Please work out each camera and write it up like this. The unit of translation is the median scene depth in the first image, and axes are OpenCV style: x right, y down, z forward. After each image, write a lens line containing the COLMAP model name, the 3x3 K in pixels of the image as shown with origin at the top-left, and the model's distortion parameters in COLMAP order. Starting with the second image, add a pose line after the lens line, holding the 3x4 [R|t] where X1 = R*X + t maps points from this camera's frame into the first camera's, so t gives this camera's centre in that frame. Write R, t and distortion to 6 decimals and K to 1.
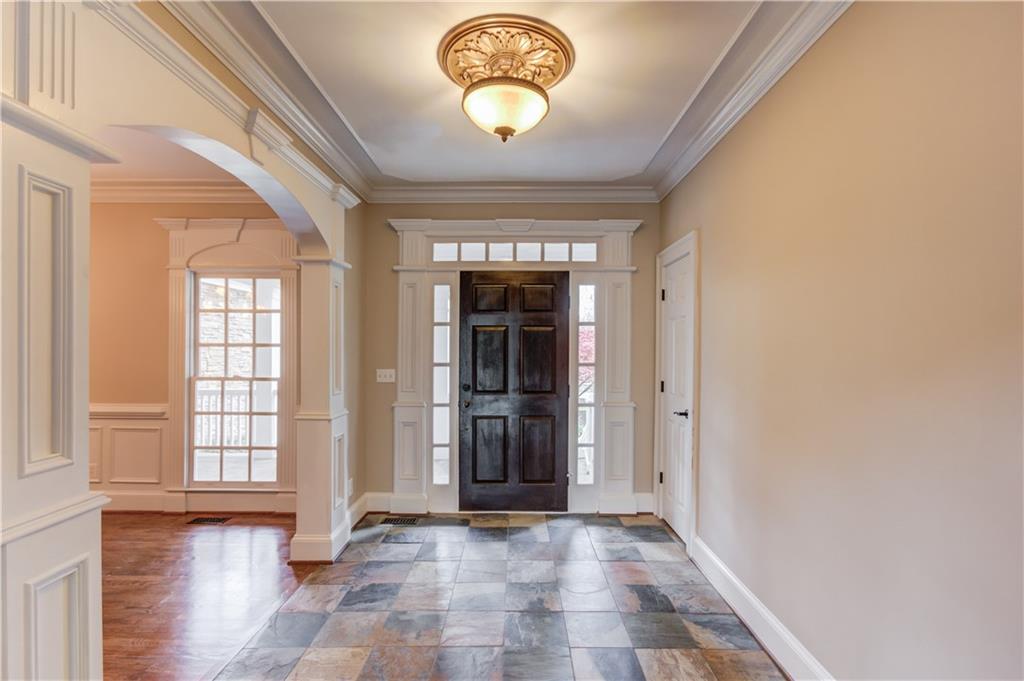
lens RADIAL K [[493.9, 0, 513.9], [0, 493.9, 349.6], [0, 0, 1]] dist [-0.008407, 0.000626]
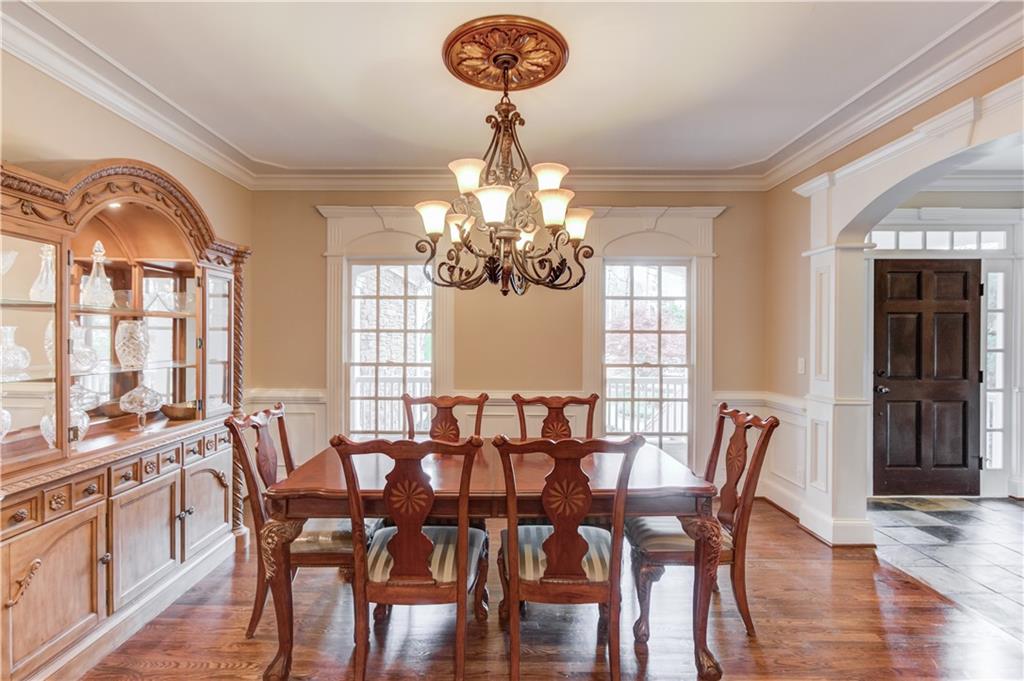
lens RADIAL K [[493.9, 0, 509.7], [0, 493.9, 333.0], [0, 0, 1]] dist [-0.008407, 0.000626]
pose [[1.000000, -0.000515, 0.000179, -0.853794], [0.000516, 0.999992, -0.004090, -0.003056], [-0.000177, 0.004090, 0.999992, -0.011181]]
